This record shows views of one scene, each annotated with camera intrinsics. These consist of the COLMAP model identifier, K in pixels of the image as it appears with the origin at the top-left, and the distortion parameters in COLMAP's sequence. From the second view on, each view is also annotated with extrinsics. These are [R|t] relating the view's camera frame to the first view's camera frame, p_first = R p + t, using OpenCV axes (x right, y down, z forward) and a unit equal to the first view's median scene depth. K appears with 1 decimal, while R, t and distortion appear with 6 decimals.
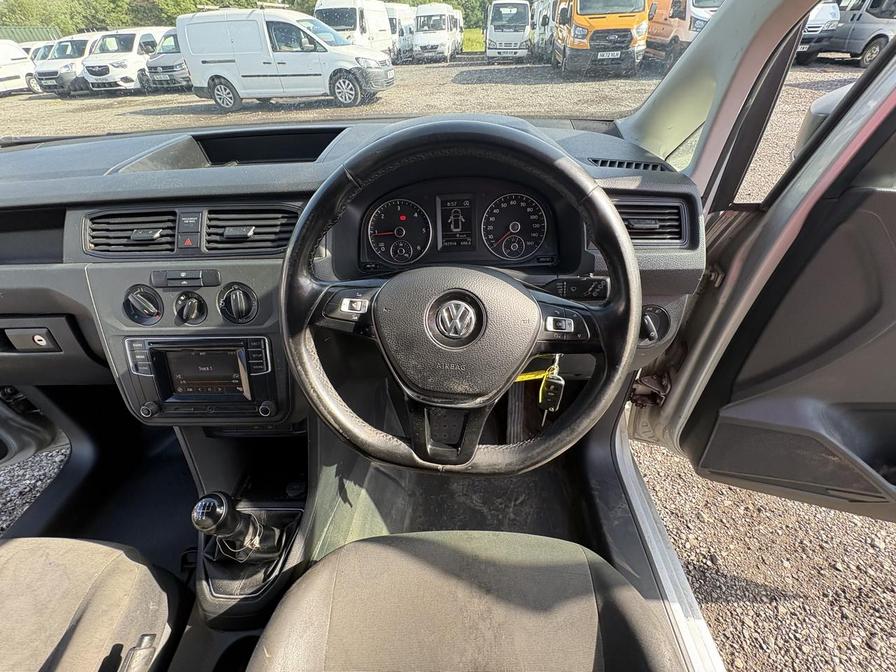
lens RADIAL K [[357.2, 0, 445.4], [0, 357.2, 337.5], [0, 0, 1]] dist [-0.000716, -0.000162]
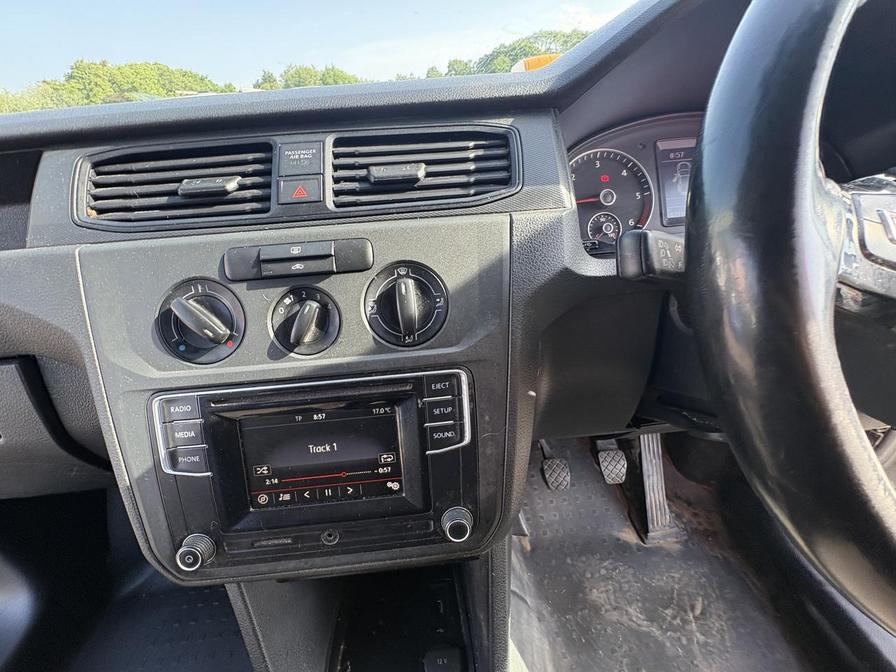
lens RADIAL K [[359.4, 0, 446.8], [0, 359.4, 336.3], [0, 0, 1]] dist [0.000166, 0.000151]
pose [[0.994981, -0.063862, 0.077034, -0.554044], [0.075503, 0.984361, -0.159162, 0.029462], [-0.065665, 0.164180, 0.984242, 0.507860]]
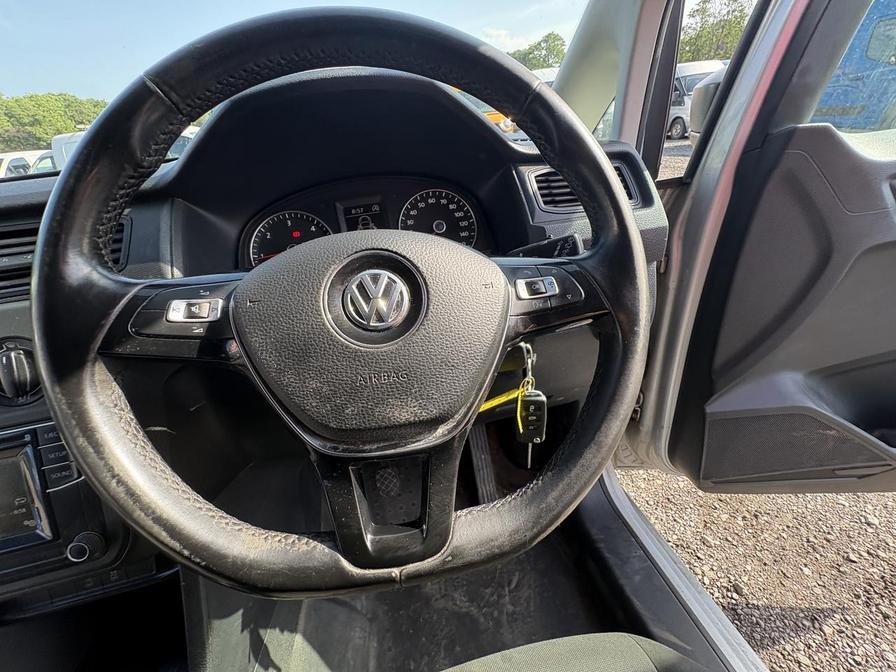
lens RADIAL K [[359.4, 0, 446.8], [0, 359.4, 336.3], [0, 0, 1]] dist [0.000166, 0.000151]
pose [[0.967300, -0.166427, 0.191395, 0.011885], [0.201506, 0.962537, -0.181431, 0.099747], [-0.154030, 0.214065, 0.964599, 0.290234]]
